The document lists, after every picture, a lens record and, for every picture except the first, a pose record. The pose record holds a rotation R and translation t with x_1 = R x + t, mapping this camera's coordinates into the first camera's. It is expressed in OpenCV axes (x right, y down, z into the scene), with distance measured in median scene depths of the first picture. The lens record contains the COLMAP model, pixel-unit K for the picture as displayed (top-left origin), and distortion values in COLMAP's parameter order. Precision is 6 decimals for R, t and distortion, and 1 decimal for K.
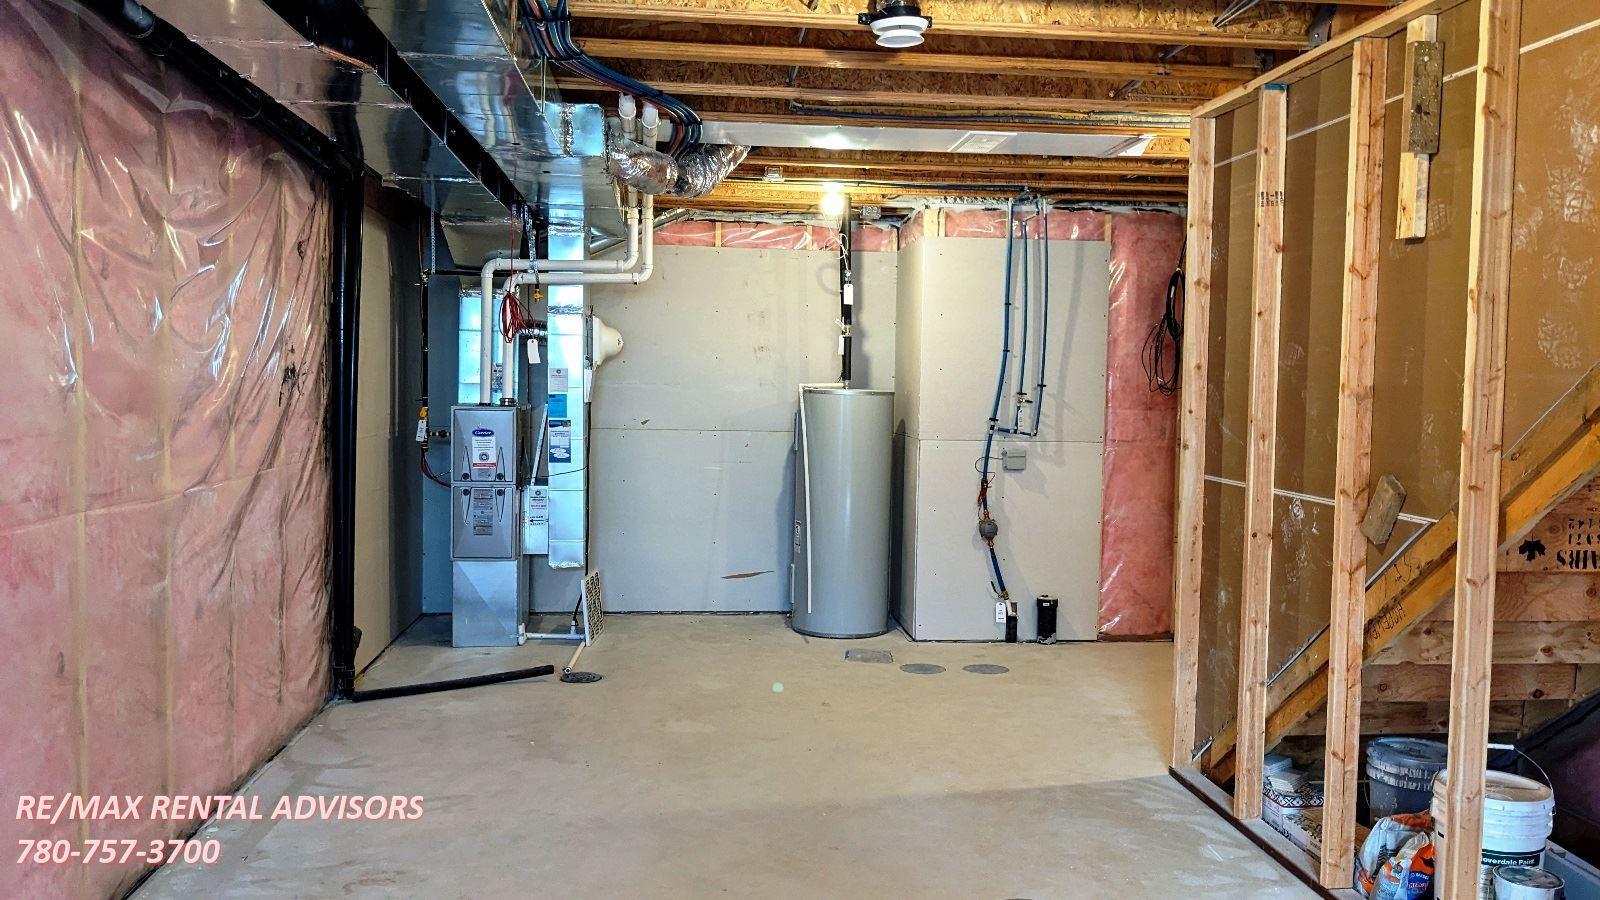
lens RADIAL K [[1308.1, 0, 800.0], [0, 1308.1, 450.0], [0, 0, 1]] dist [-0.000669, -0.000994]
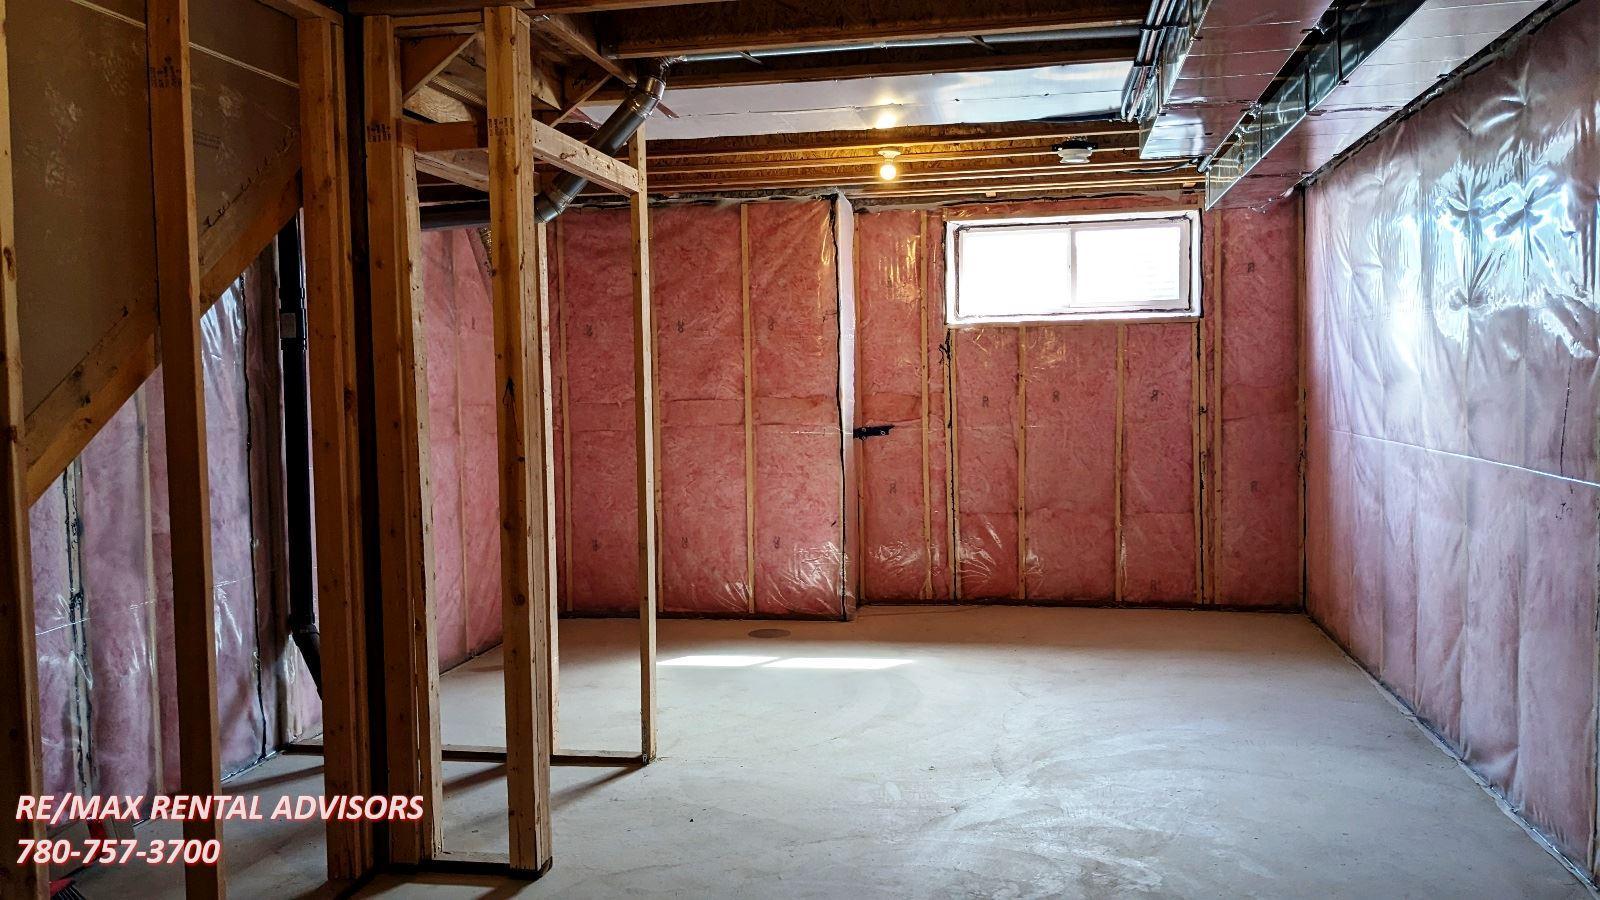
lens RADIAL K [[1308.1, 0, 800.0], [0, 1308.1, 450.0], [0, 0, 1]] dist [-0.000669, -0.000994]
pose [[-0.958321, -0.016038, 0.285244, -0.194767], [0.018547, 0.992825, 0.118132, -0.092337], [-0.285092, 0.118499, -0.951147, 1.759107]]
